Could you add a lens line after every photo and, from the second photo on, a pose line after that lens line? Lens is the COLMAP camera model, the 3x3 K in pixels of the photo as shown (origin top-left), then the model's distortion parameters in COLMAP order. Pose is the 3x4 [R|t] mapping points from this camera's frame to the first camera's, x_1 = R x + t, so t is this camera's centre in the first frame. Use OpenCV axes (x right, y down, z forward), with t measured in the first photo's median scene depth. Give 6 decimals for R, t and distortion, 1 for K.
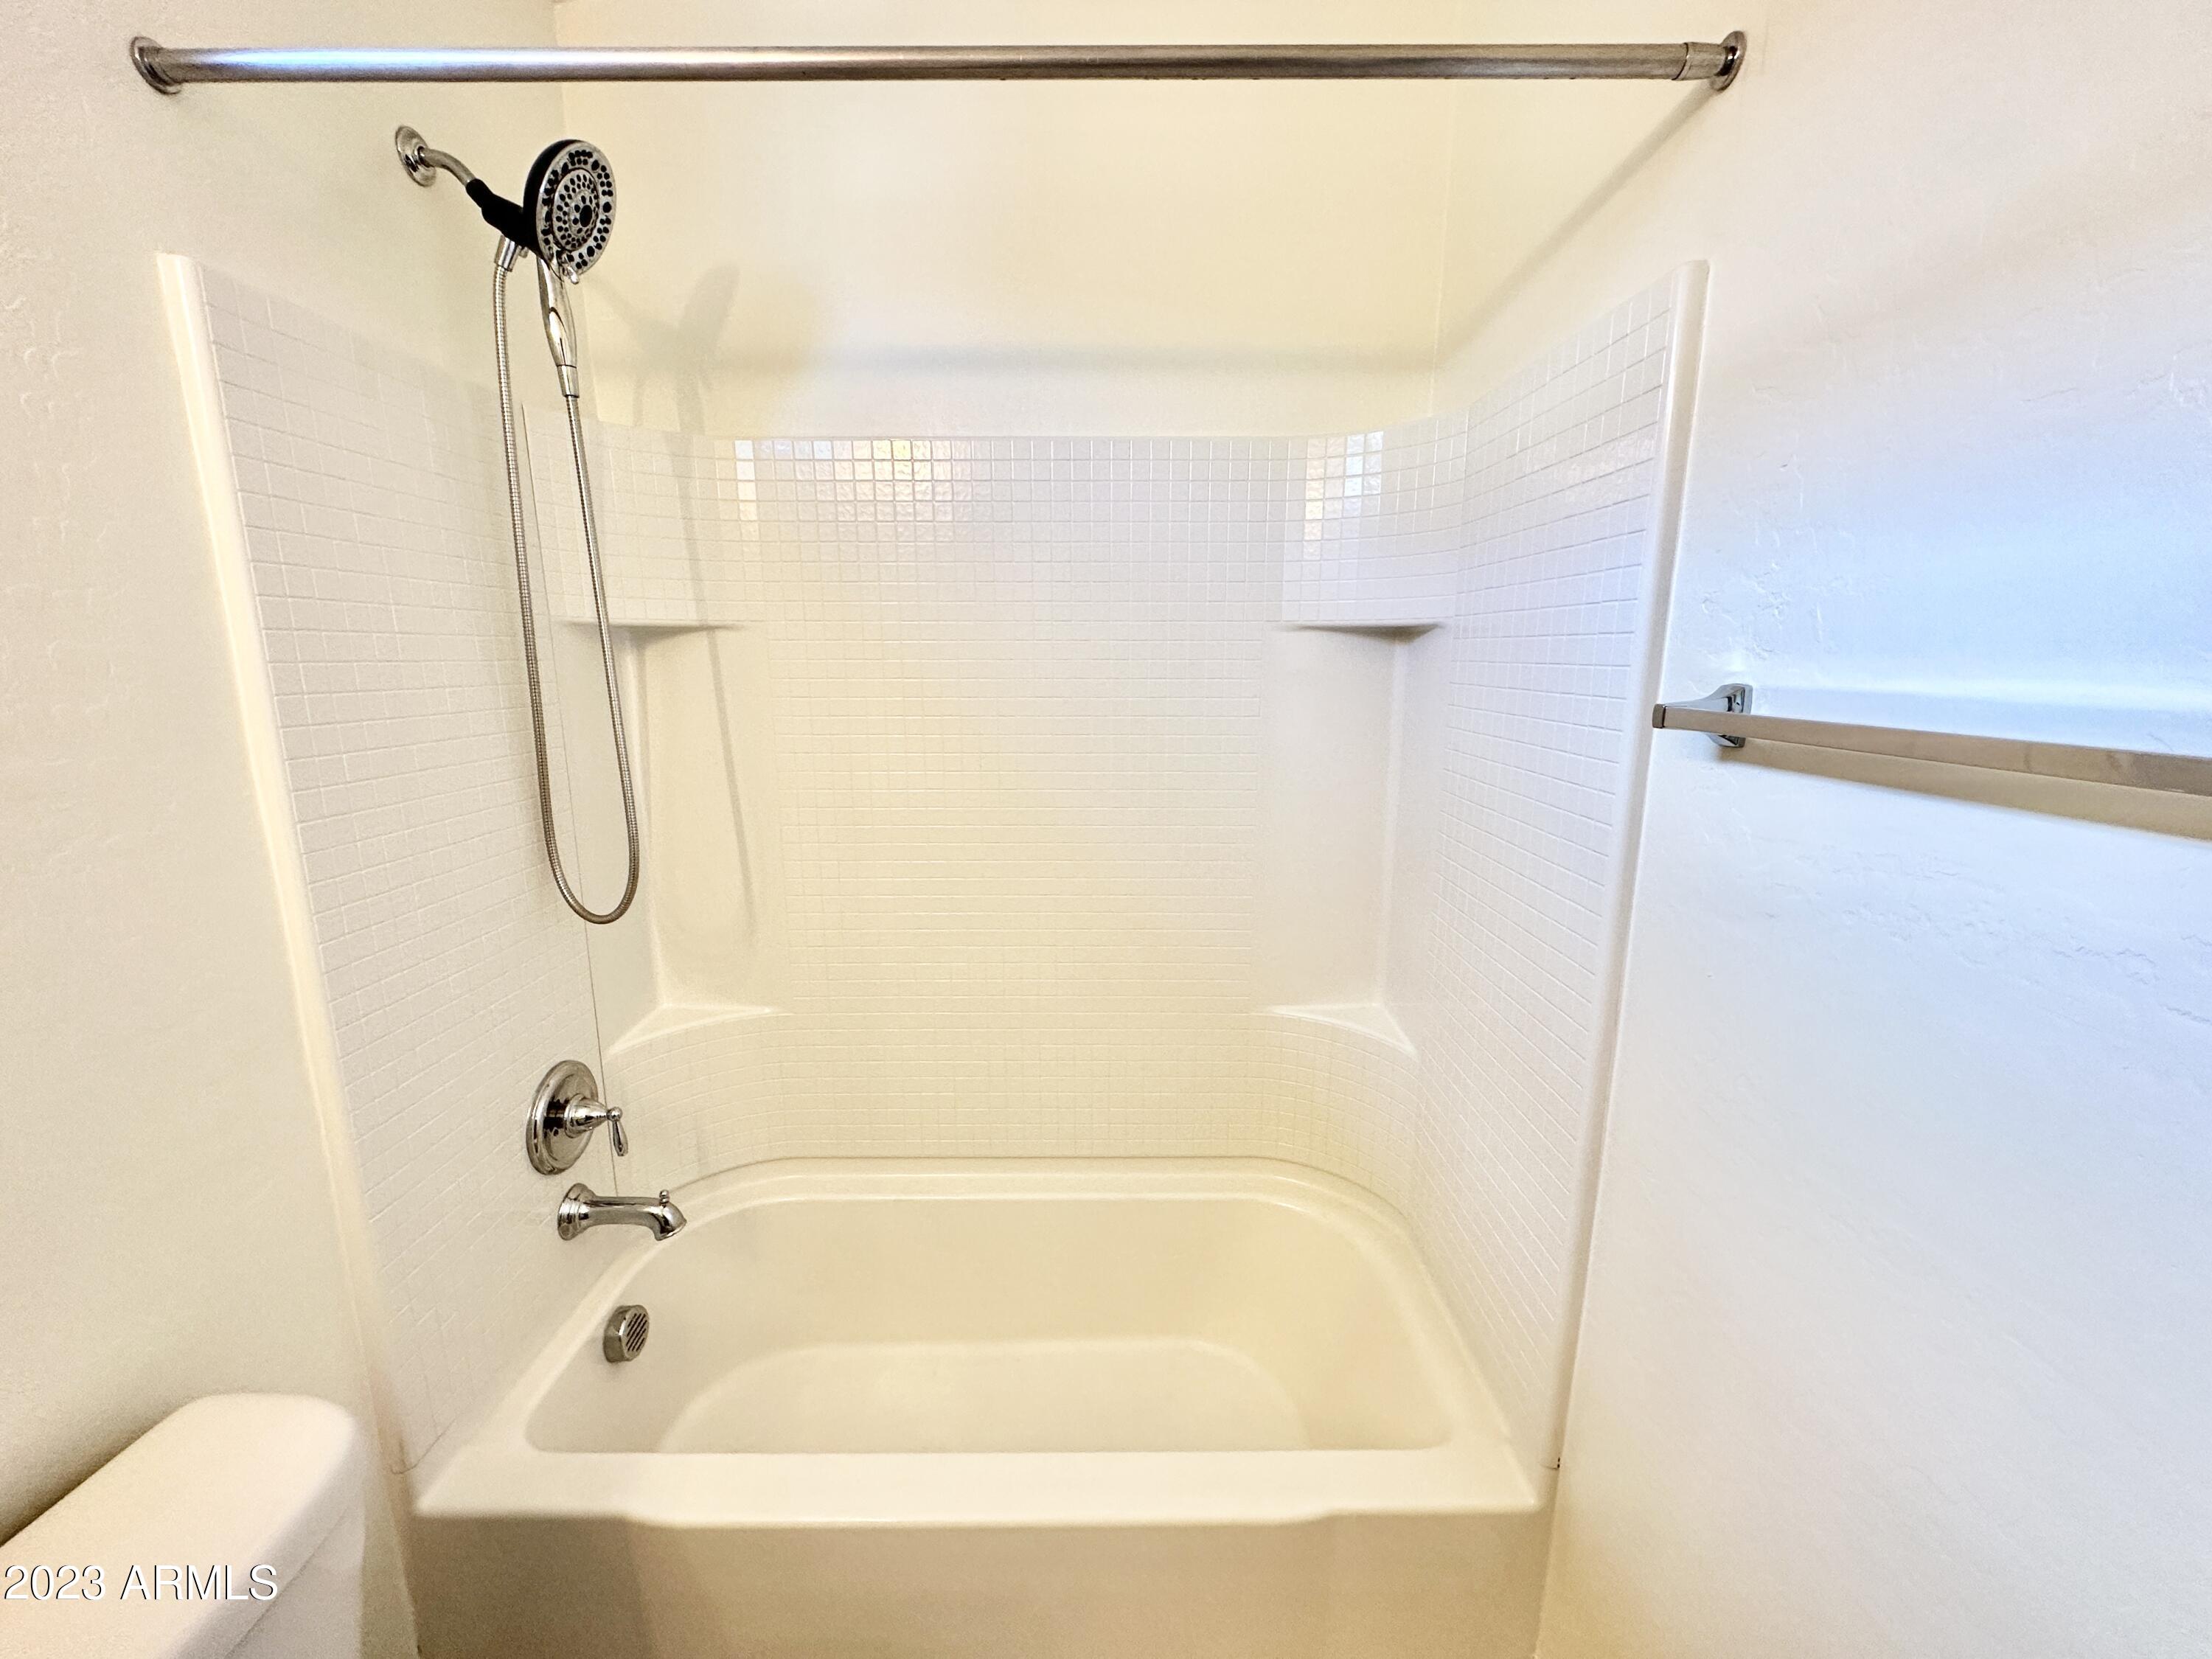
lens RADIAL K [[878.8, 0, 1099.5], [0, 878.8, 825.4], [0, 0, 1]] dist [-0.005163, 0.001632]
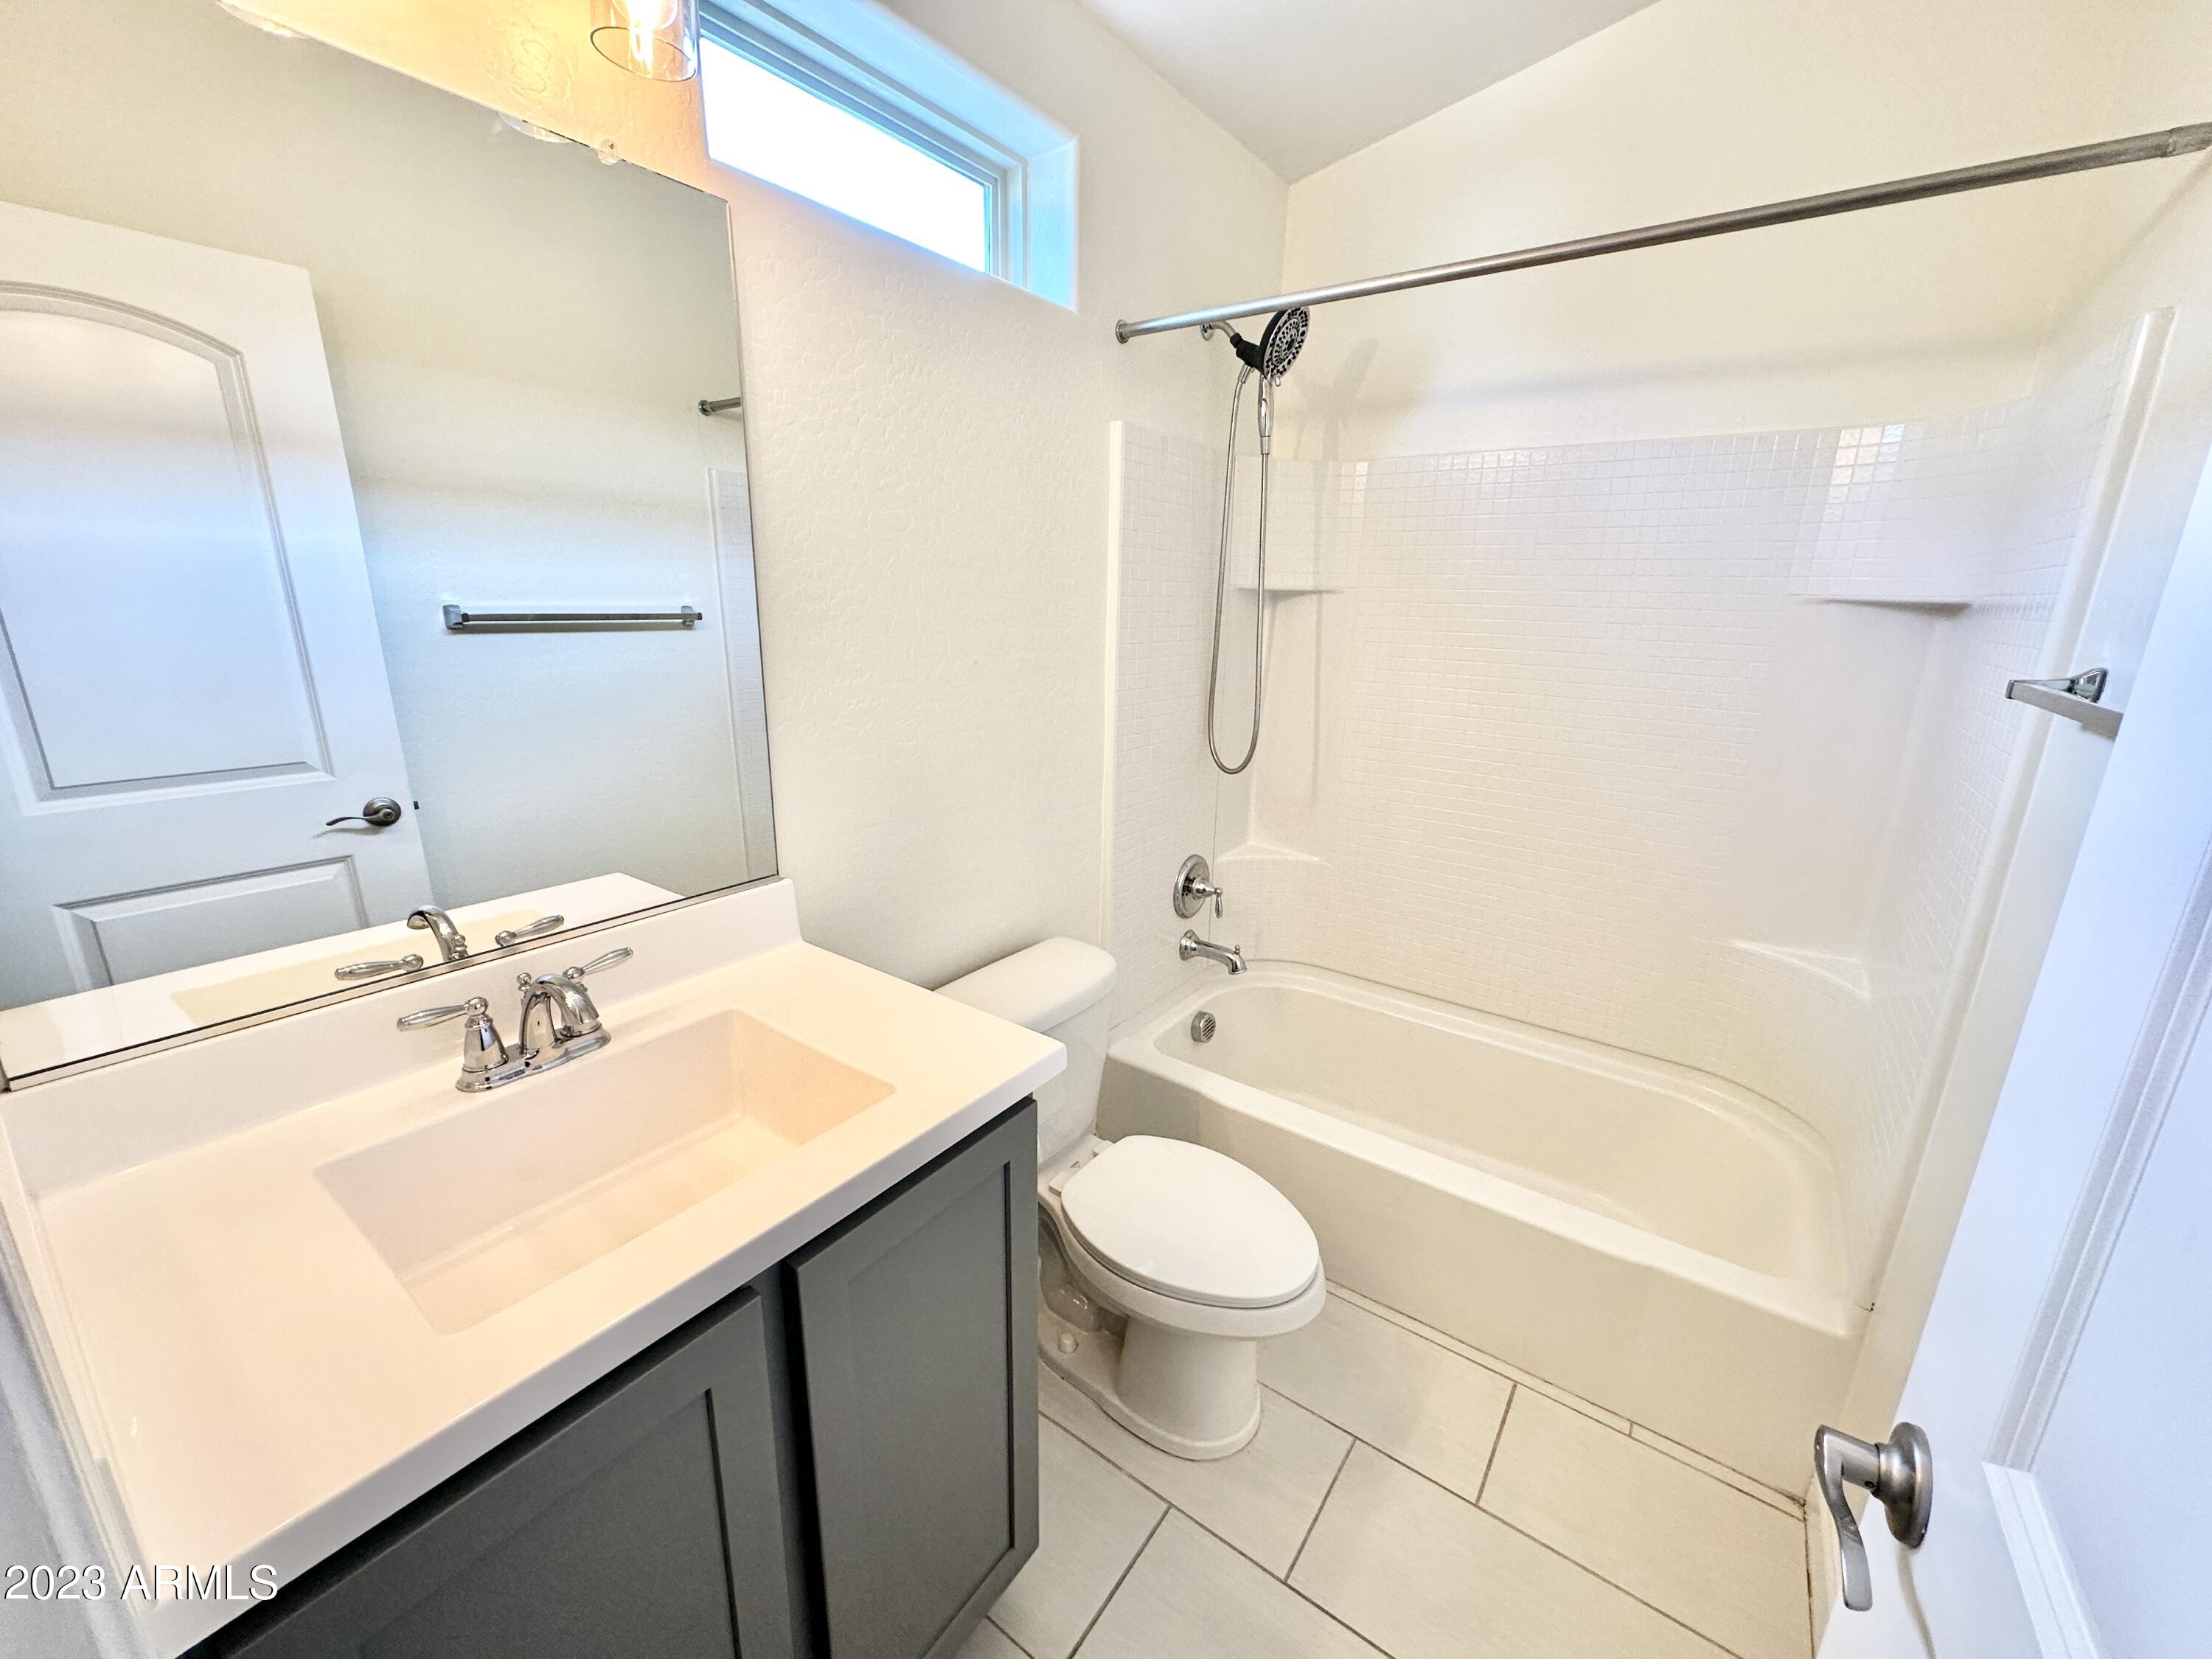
lens RADIAL K [[878.8, 0, 1112.9], [0, 878.8, 838.5], [0, 0, 1]] dist [-0.005163, 0.001632]
pose [[0.814994, 0.173323, -0.552941, 0.176485], [-0.132687, 0.984686, 0.113086, 0.069186], [0.564073, -0.018796, 0.825511, -0.462641]]
